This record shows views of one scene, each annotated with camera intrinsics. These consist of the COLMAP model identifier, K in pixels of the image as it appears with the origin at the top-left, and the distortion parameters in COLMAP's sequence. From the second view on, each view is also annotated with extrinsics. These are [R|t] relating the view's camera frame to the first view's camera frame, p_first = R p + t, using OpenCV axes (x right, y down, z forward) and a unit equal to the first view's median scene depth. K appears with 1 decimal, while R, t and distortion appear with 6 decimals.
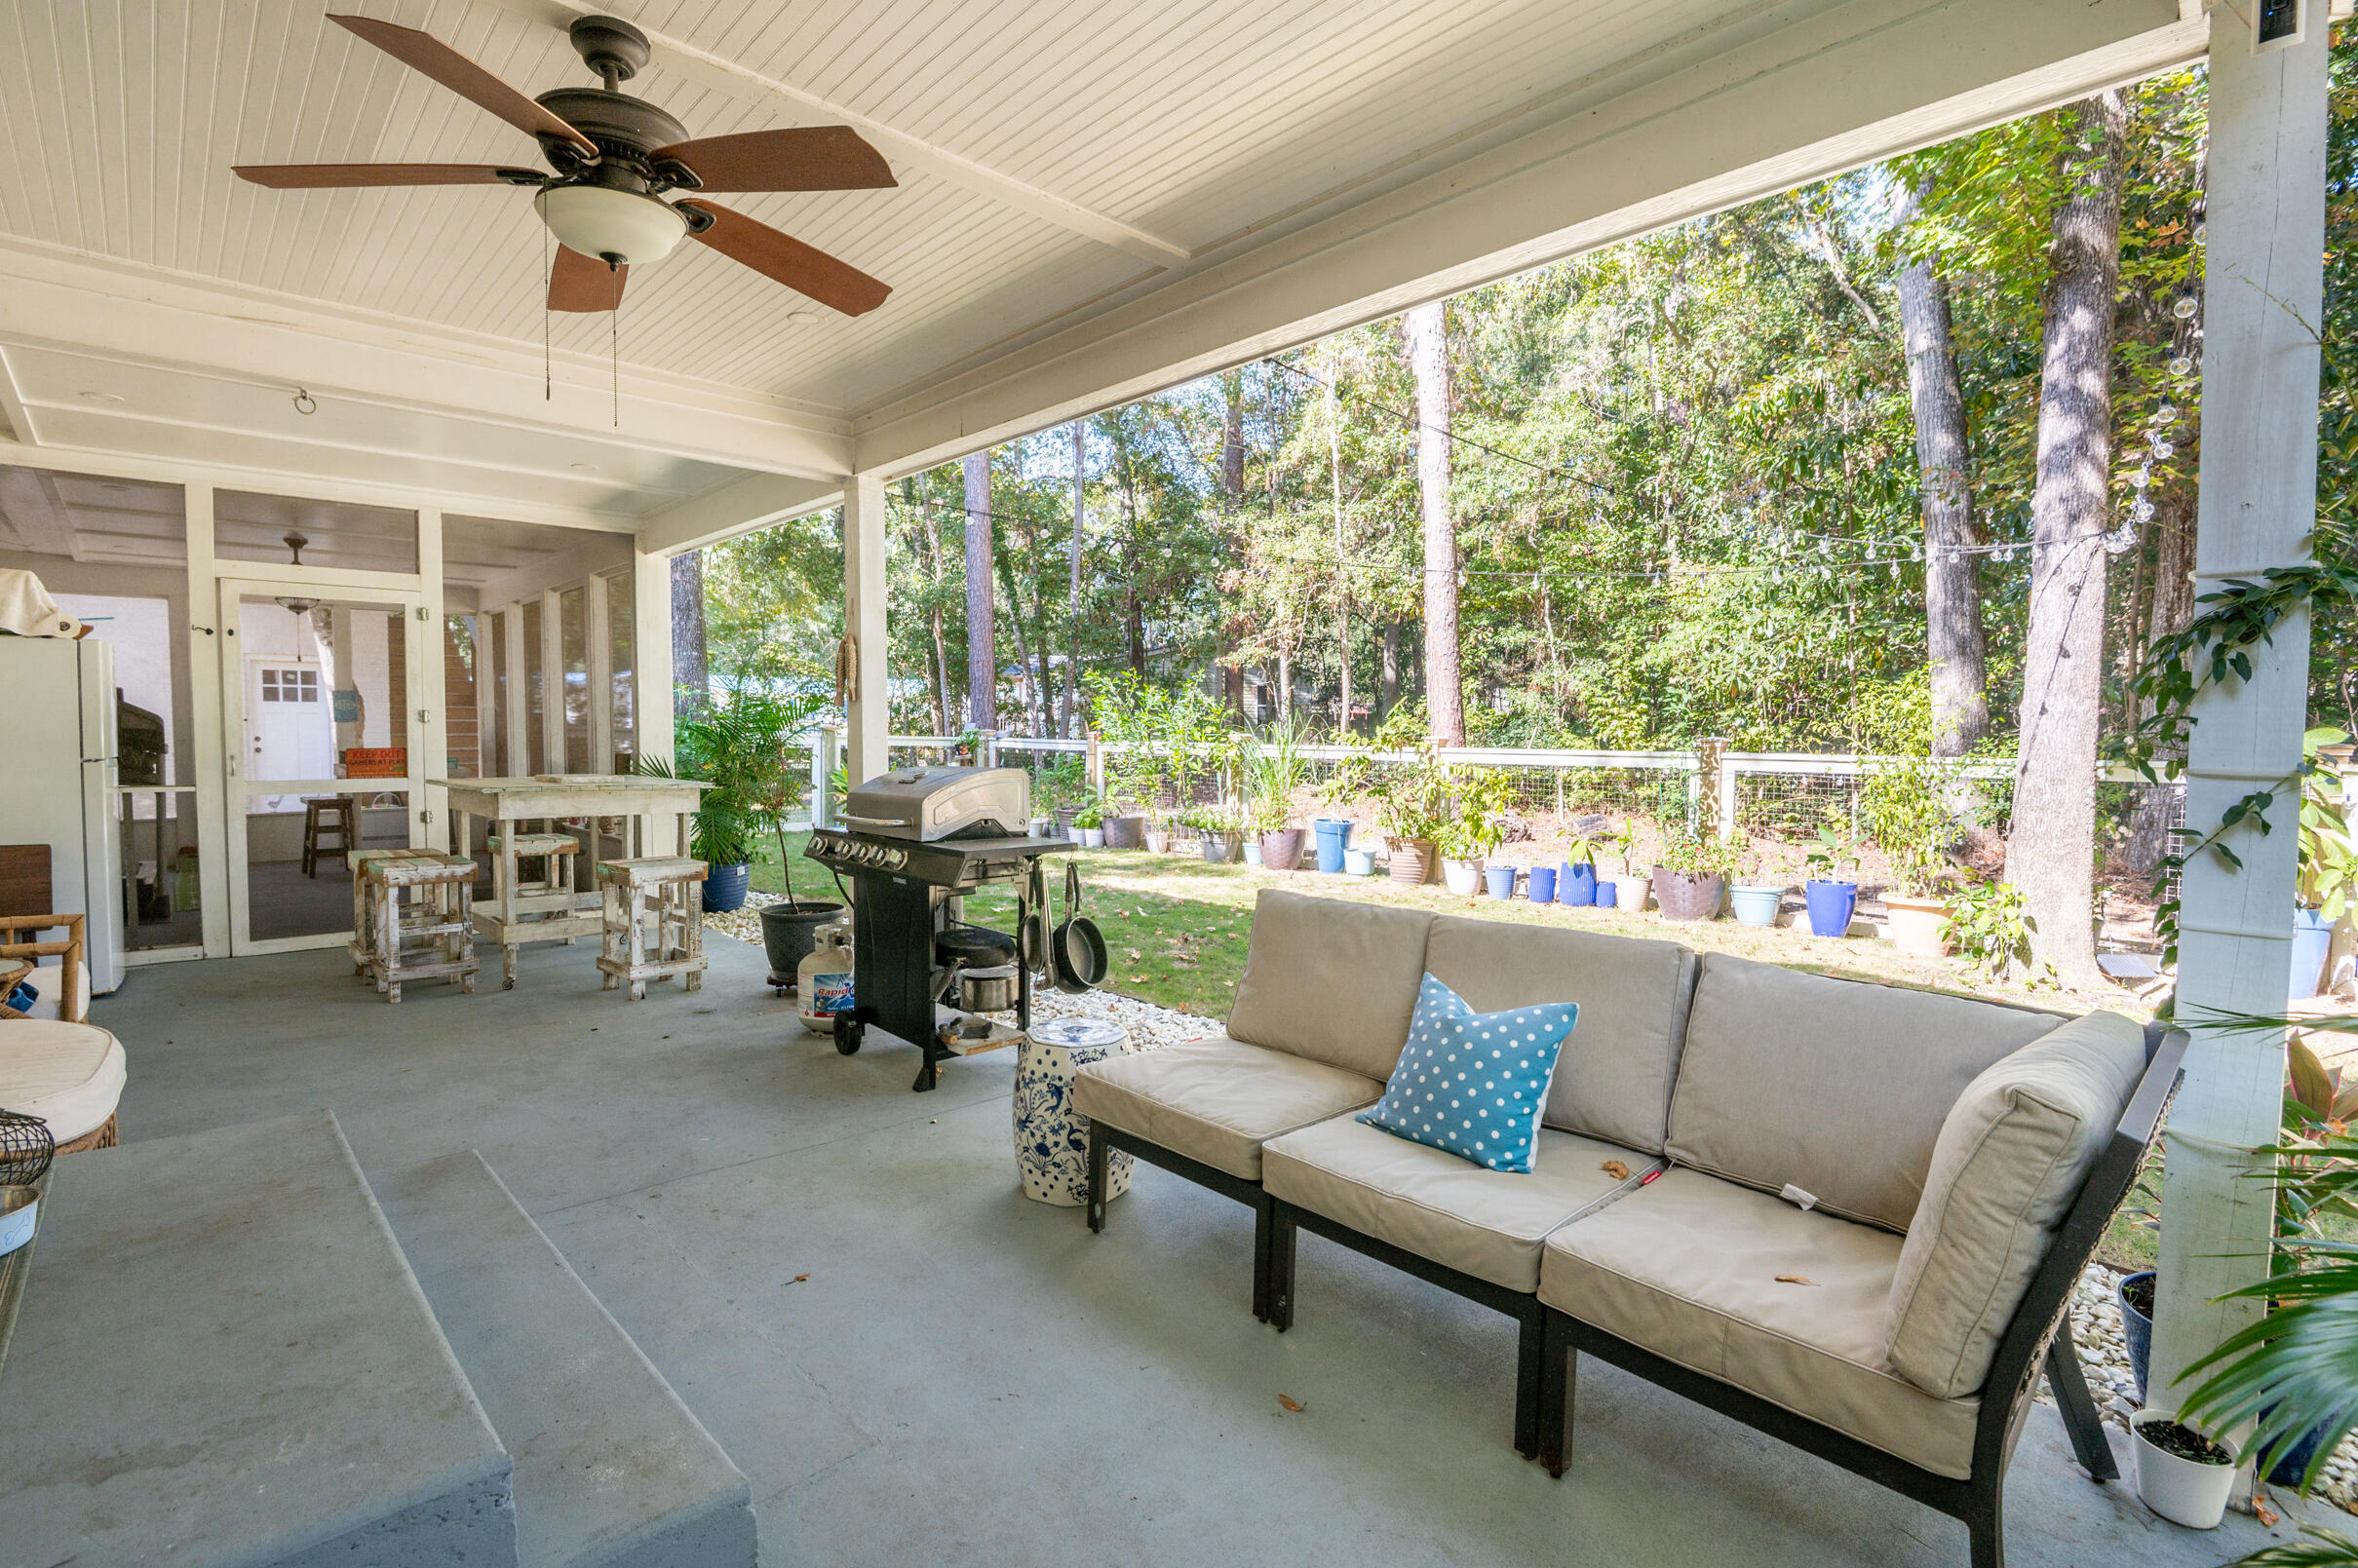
lens RADIAL K [[1094.8, 0, 1164.0], [0, 1094.8, 772.2], [0, 0, 1]] dist [-0.006283, -0.000396]
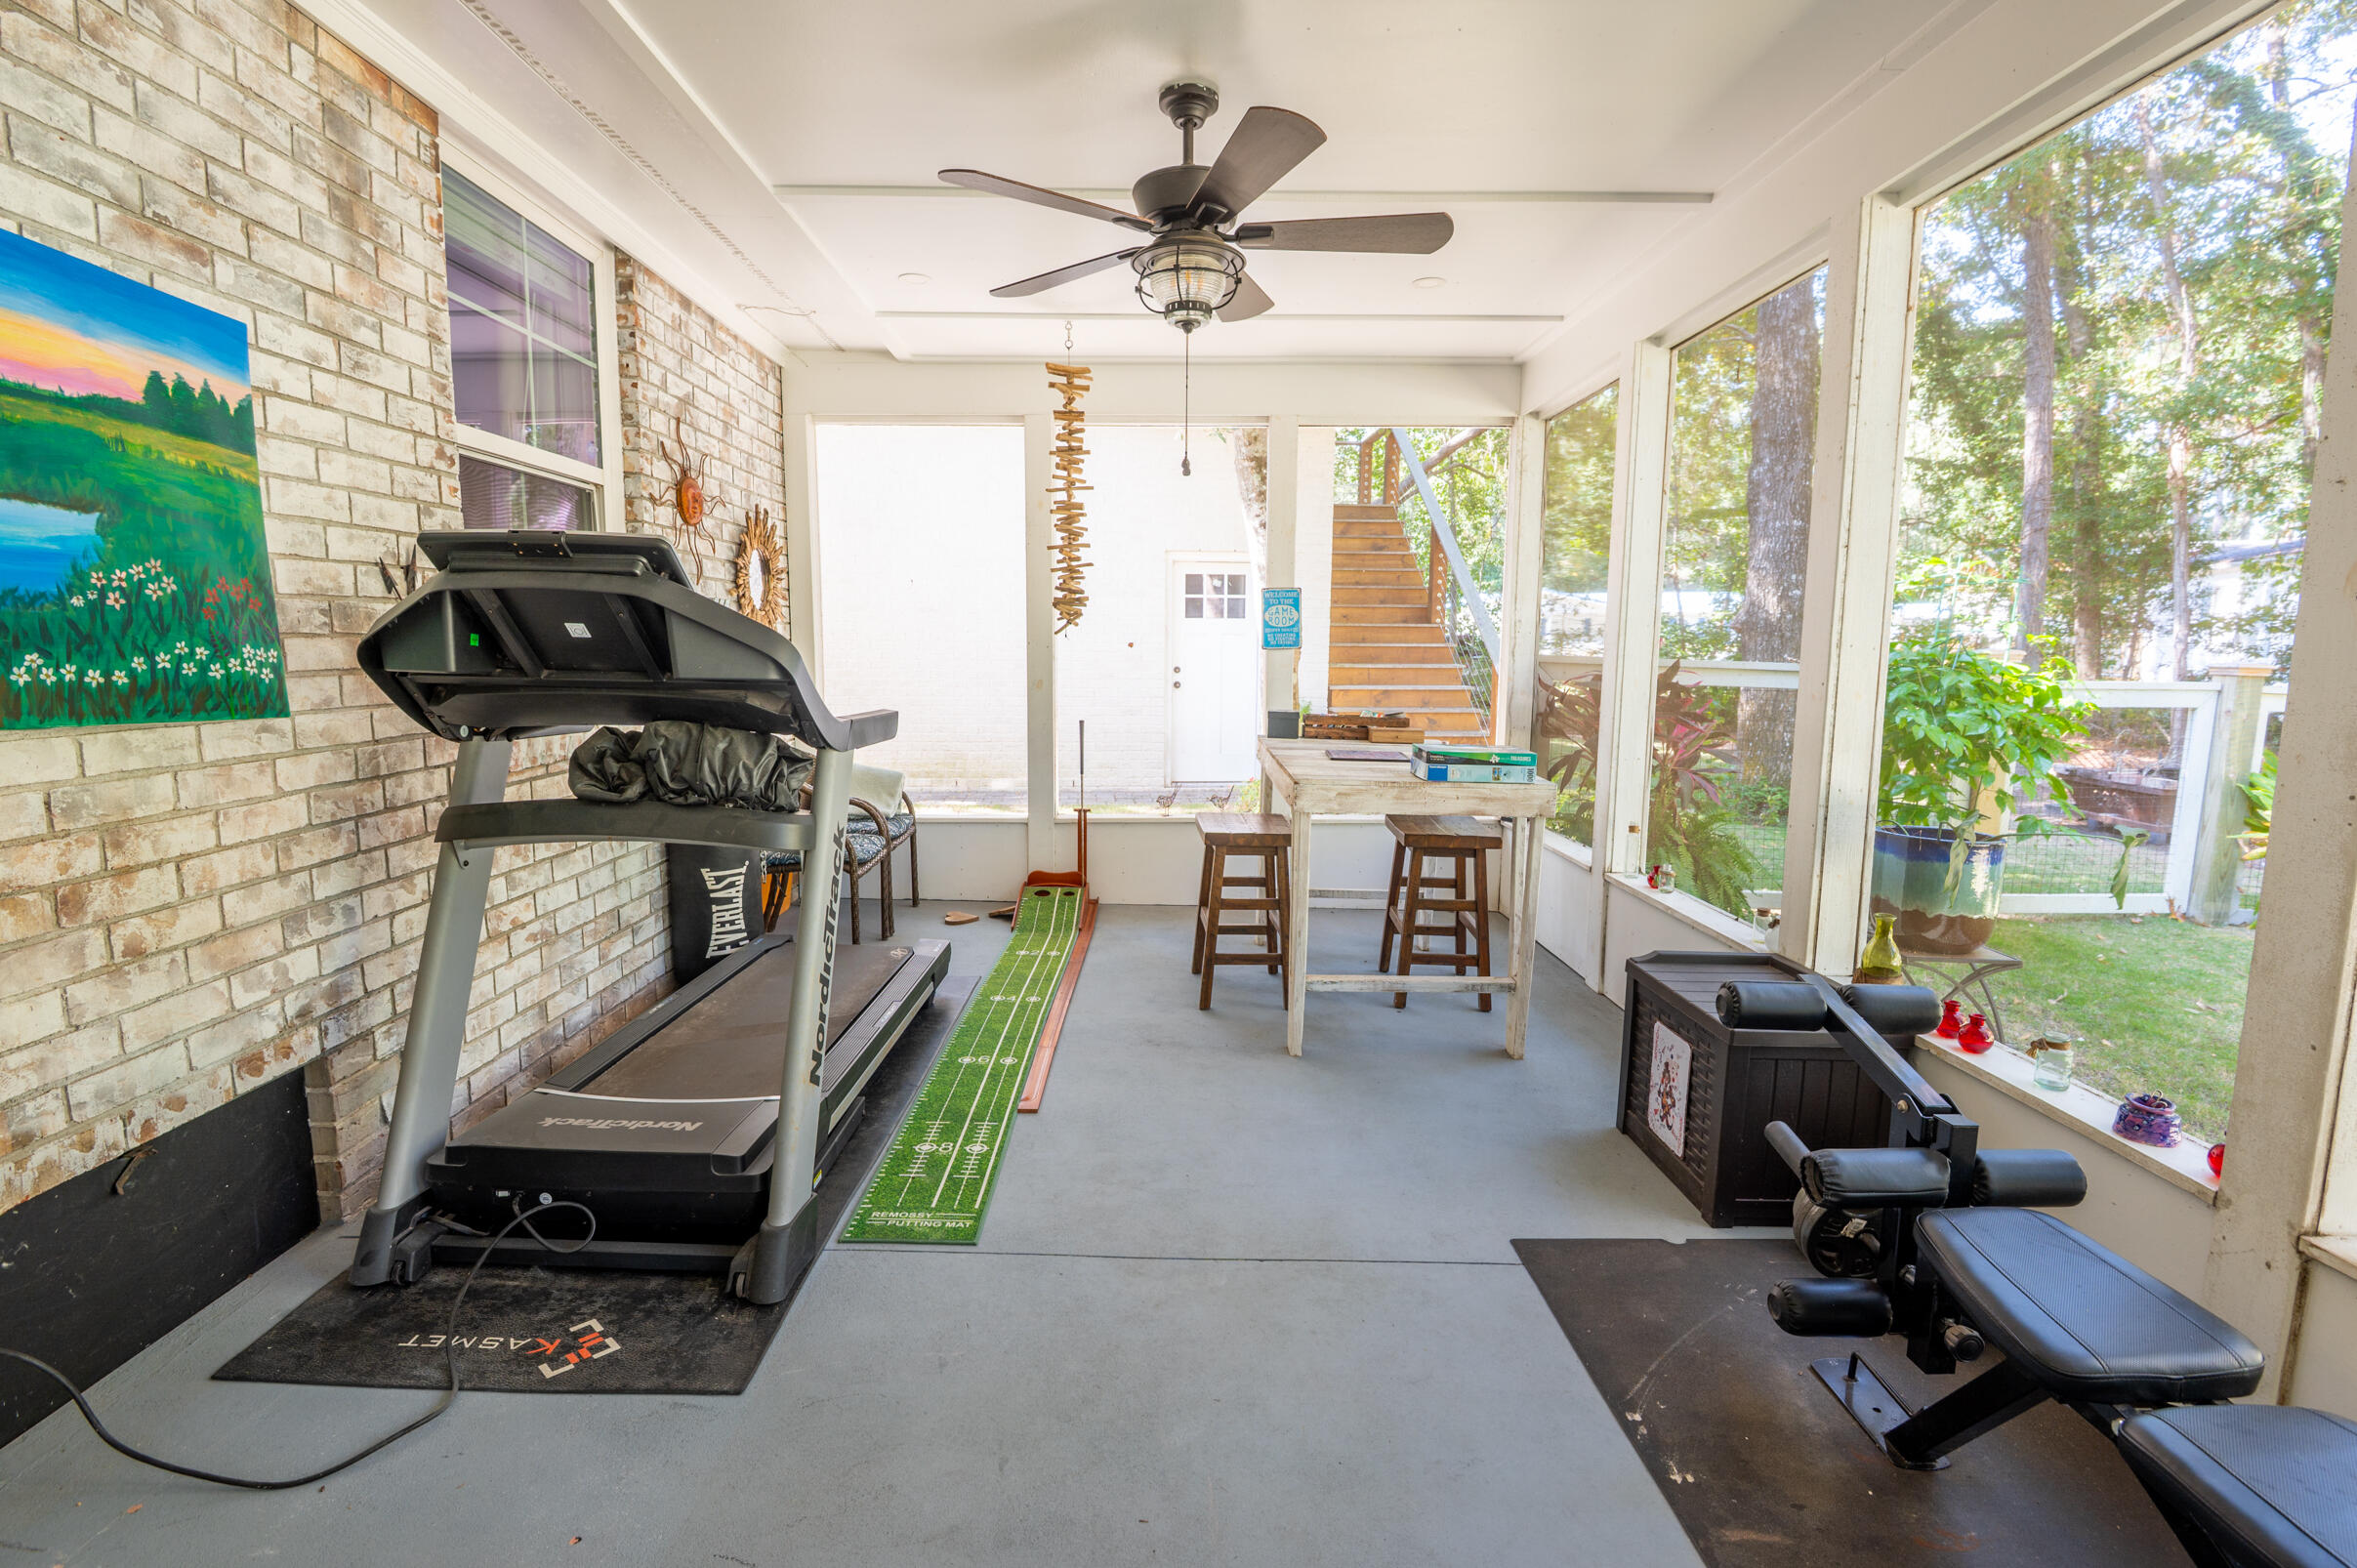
lens RADIAL K [[1094.4, 0, 1168.8], [0, 1094.4, 781.6], [0, 0, 1]] dist [-0.006283, -0.000396]
pose [[0.740397, 0.086148, -0.666627, -0.501413], [-0.031003, 0.995074, 0.094159, -0.036461], [0.671455, -0.049048, 0.739420, 0.662996]]
